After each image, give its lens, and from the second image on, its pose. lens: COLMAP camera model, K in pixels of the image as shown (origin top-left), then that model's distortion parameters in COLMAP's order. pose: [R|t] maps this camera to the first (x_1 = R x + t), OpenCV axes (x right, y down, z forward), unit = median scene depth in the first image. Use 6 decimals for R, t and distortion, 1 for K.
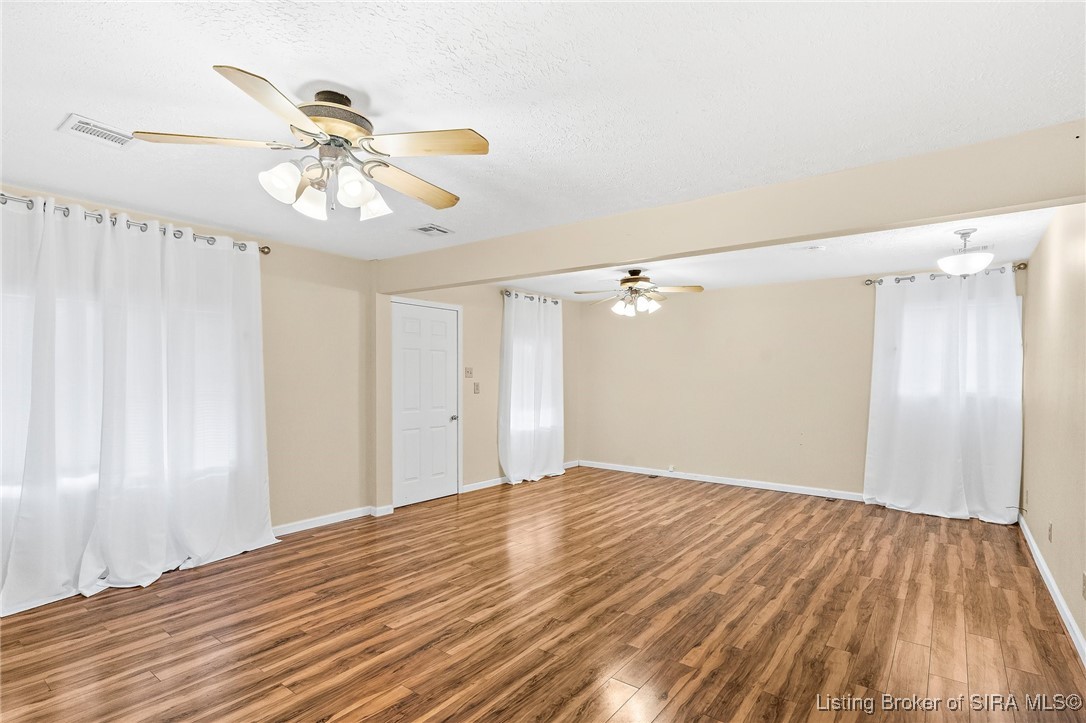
lens RADIAL K [[524.4, 0, 541.1], [0, 524.4, 369.0], [0, 0, 1]] dist [-0.002952, -0.000411]
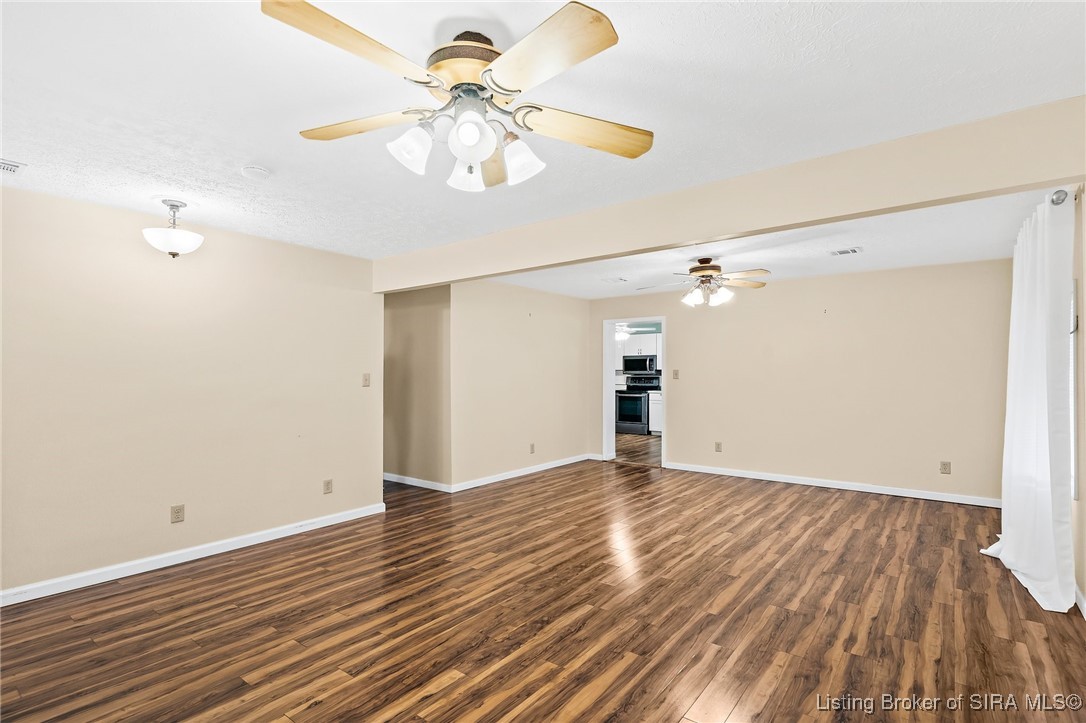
lens RADIAL K [[524.4, 0, 543.1], [0, 524.4, 365.1], [0, 0, 1]] dist [-0.002952, -0.000411]
pose [[-0.999973, -0.002804, 0.006854, 0.202839], [-0.002982, 0.999657, -0.026019, 0.028223], [-0.006778, -0.026039, -0.999638, 2.042159]]
